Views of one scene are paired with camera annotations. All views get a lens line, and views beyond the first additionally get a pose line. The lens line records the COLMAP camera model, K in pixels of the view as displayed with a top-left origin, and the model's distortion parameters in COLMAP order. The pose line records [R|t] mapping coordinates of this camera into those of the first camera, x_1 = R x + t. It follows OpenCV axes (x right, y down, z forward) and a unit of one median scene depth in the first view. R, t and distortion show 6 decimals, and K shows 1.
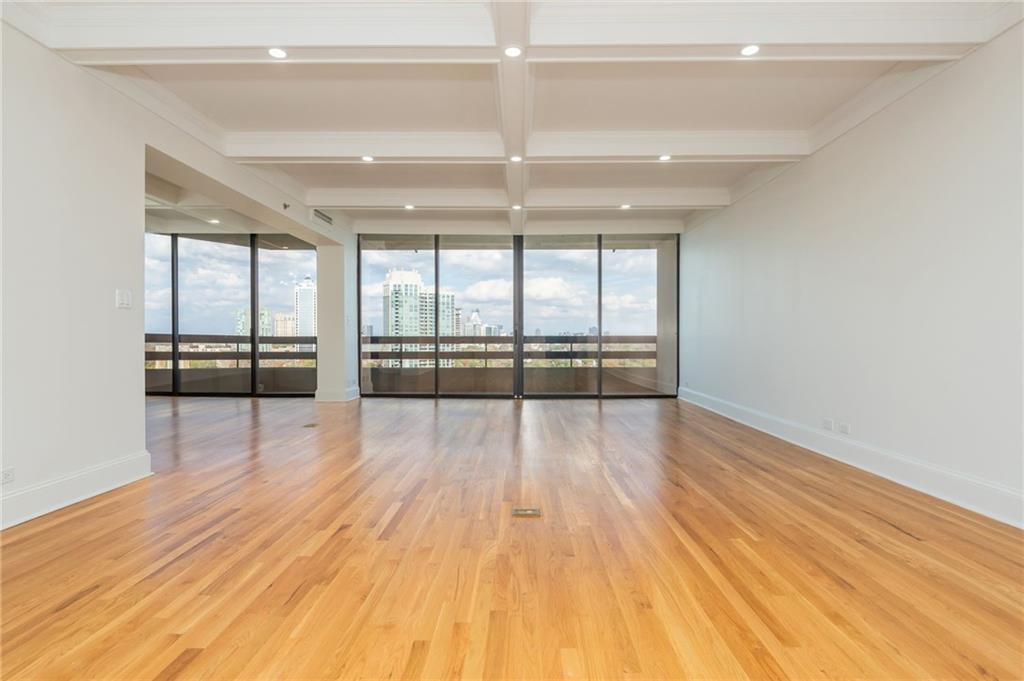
lens RADIAL K [[497.9, 0, 515.1], [0, 497.9, 339.2], [0, 0, 1]] dist [0.002497, -0.000864]
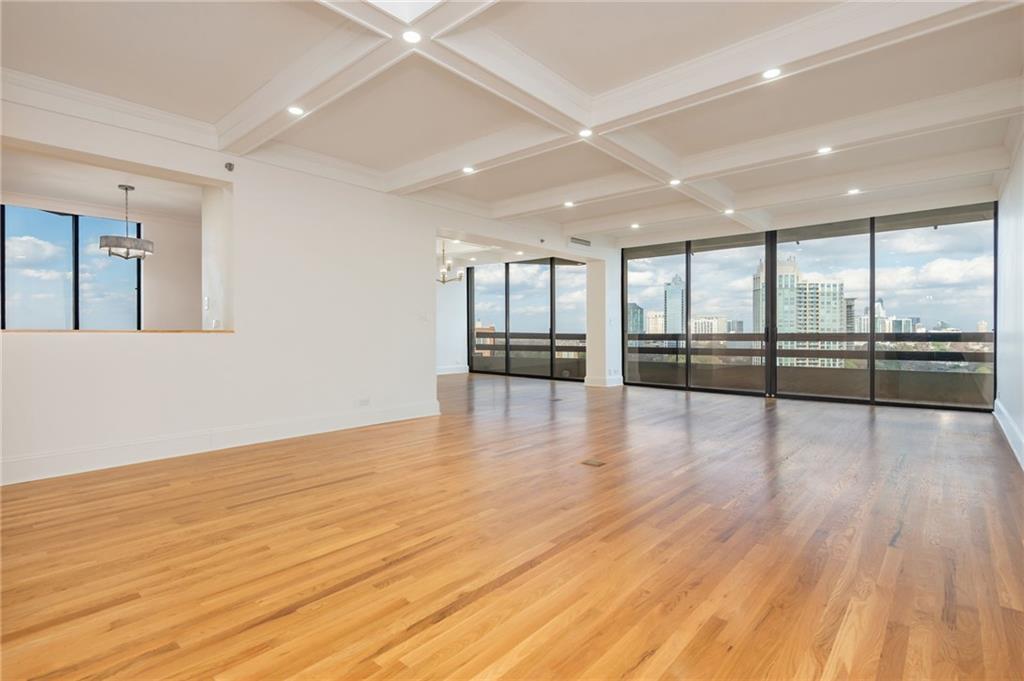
lens RADIAL K [[497.9, 0, 520.4], [0, 497.9, 332.4], [0, 0, 1]] dist [0.002497, -0.000864]
pose [[0.761145, -0.003300, -0.648573, 0.269746], [-0.000495, 0.999984, -0.005669, -0.002681], [0.648581, 0.004636, 0.761131, -0.065175]]
